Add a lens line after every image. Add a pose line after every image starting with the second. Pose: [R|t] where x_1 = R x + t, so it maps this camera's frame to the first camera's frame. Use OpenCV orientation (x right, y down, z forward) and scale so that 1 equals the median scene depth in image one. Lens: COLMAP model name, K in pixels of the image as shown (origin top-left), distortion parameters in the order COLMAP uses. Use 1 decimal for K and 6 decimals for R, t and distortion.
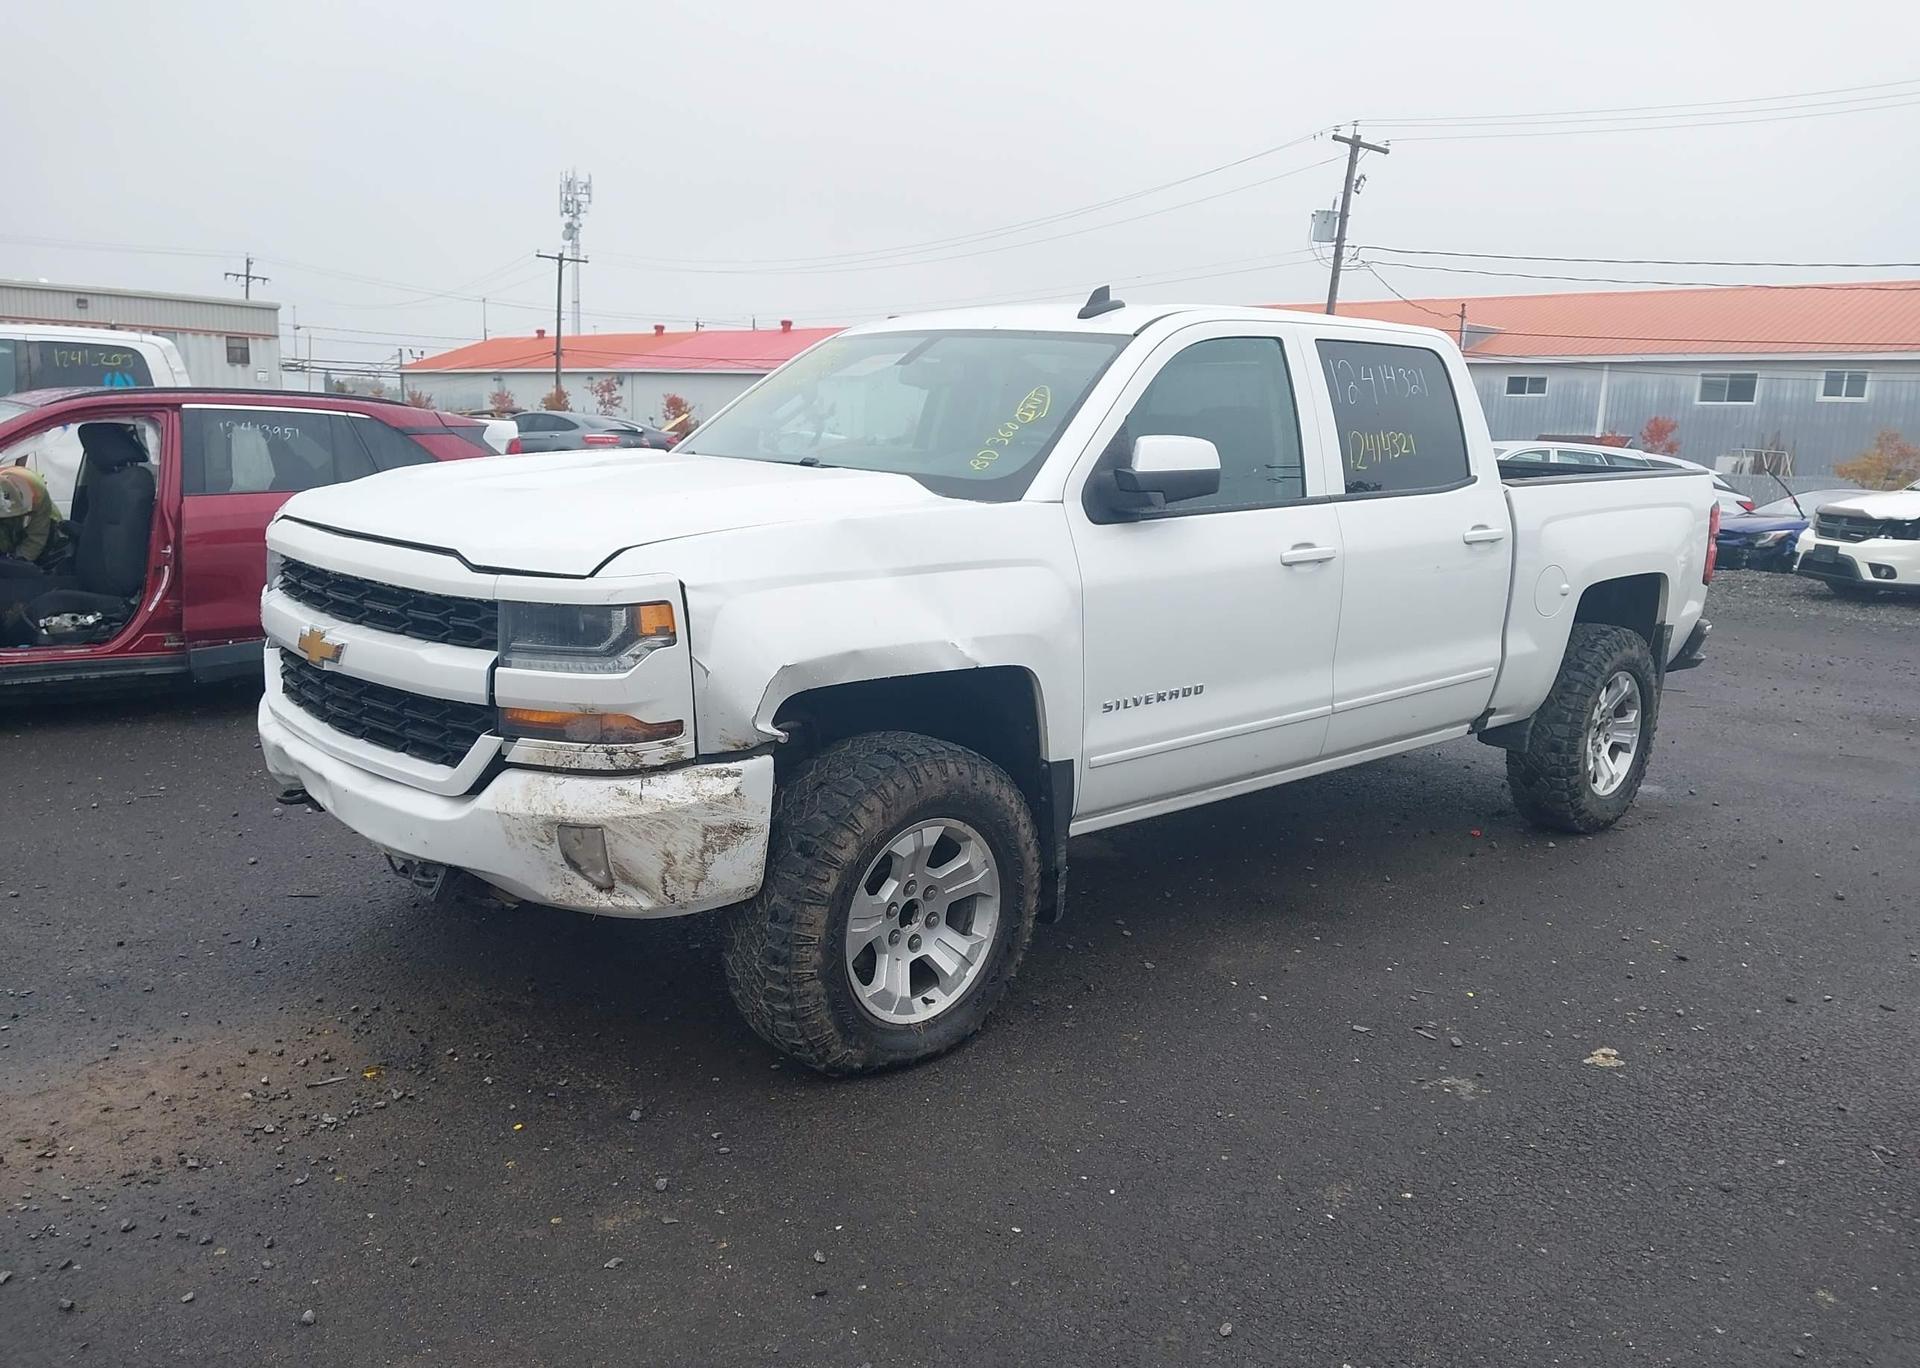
lens RADIAL K [[1494.5, 0, 941.2], [0, 1494.5, 730.0], [0, 0, 1]] dist [0.052755, -0.063823]
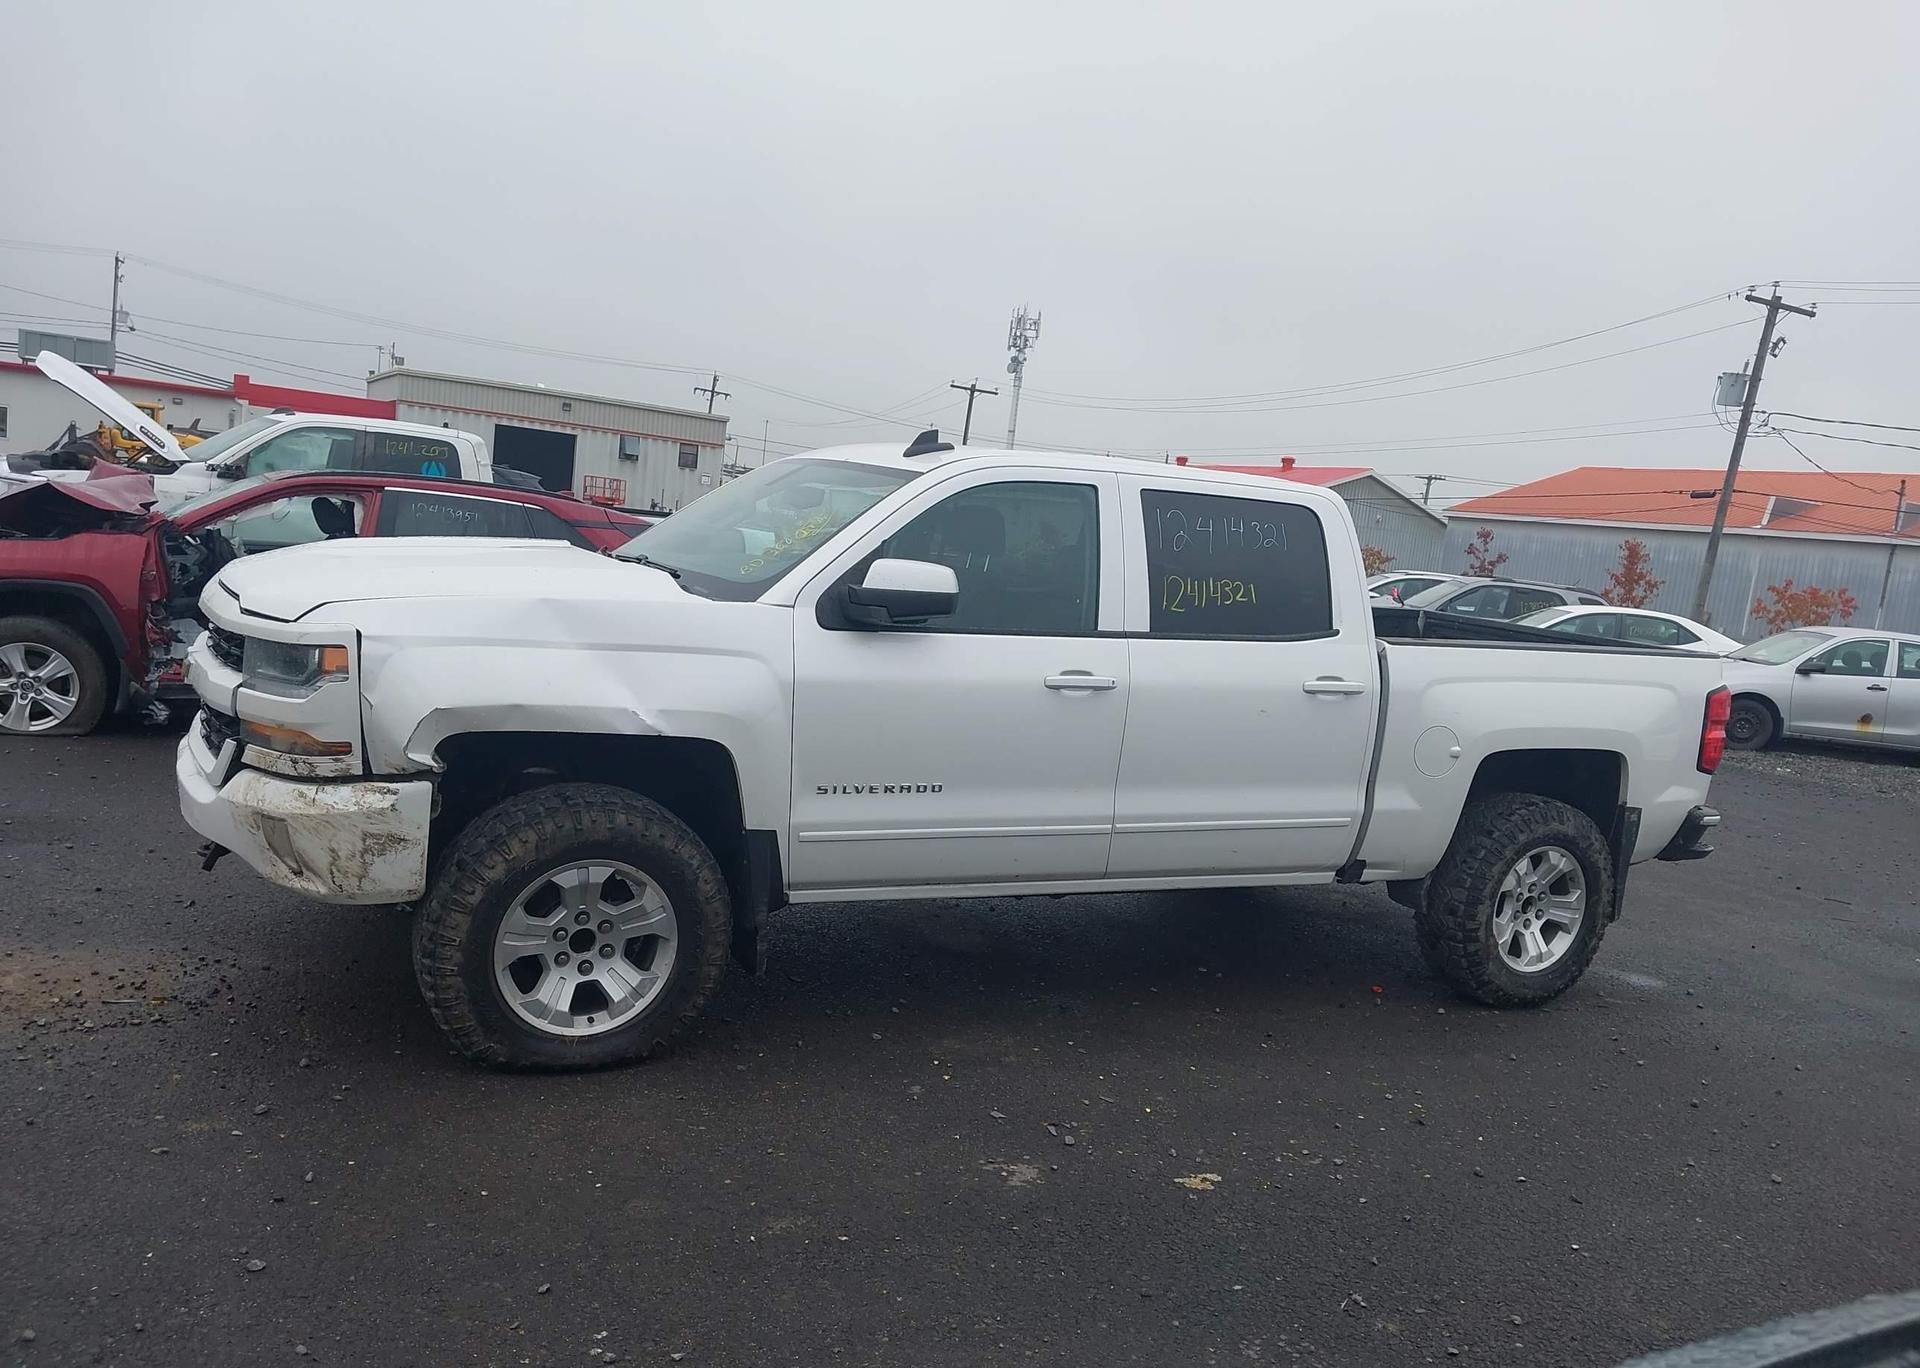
lens RADIAL K [[1494.5, 0, 945.6], [0, 1494.5, 731.8], [0, 0, 1]] dist [0.052755, -0.063823]
pose [[0.959233, 0.106315, -0.261857, 0.443486], [-0.127613, 0.989648, -0.065669, 0.002357], [0.252164, 0.096409, 0.962870, -0.057274]]
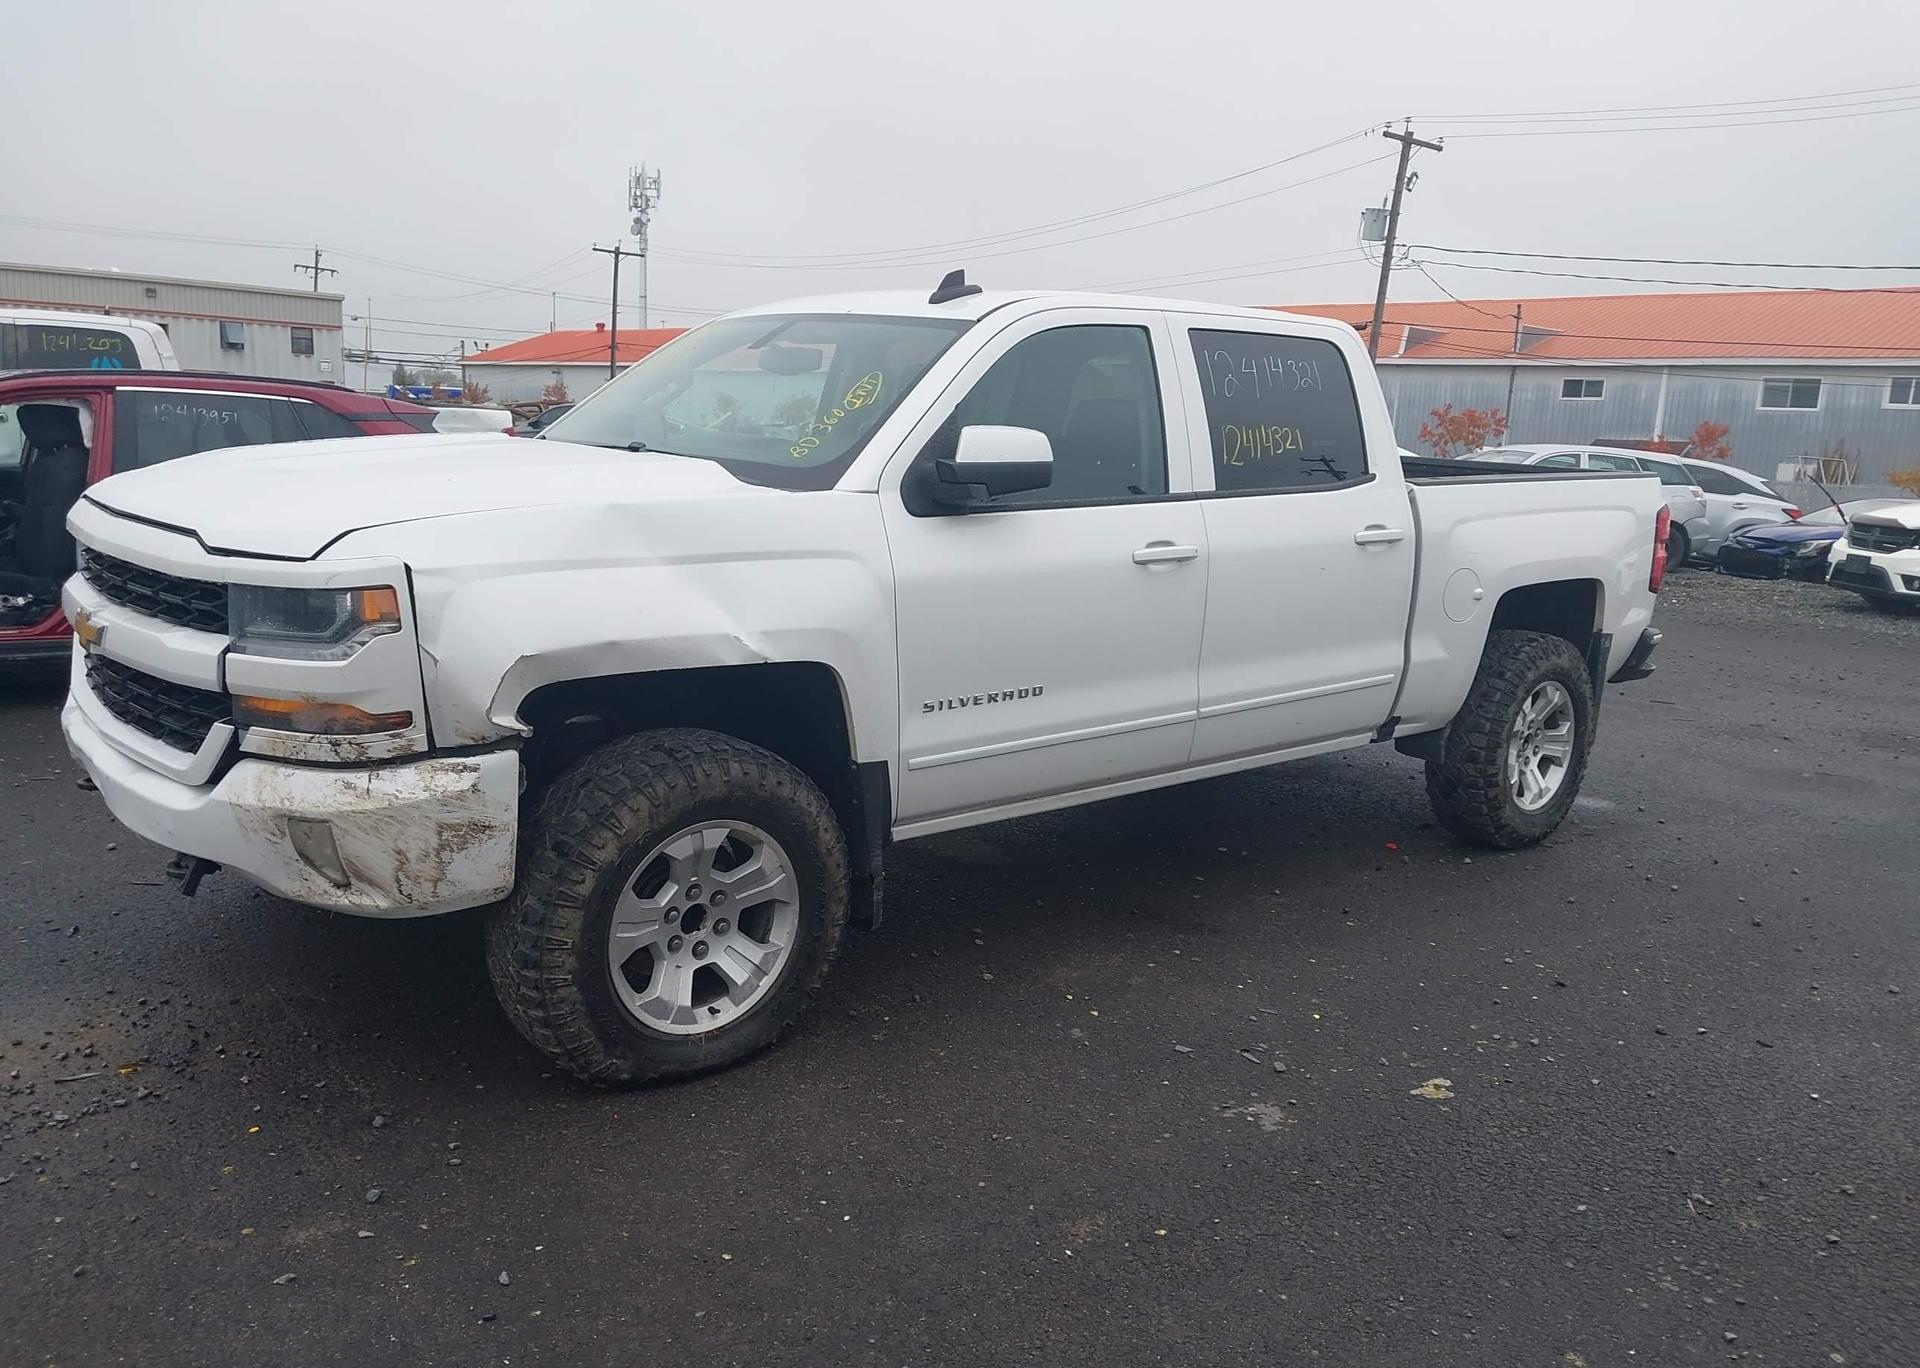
lens RADIAL K [[1494.5, 0, 940.6], [0, 1494.5, 727.7], [0, 0, 1]] dist [0.052755, -0.063823]
pose [[0.998981, 0.020167, -0.040384, 0.143115], [-0.020164, 0.999797, 0.000473, -0.002497], [0.040385, 0.000342, 0.999184, 0.038979]]
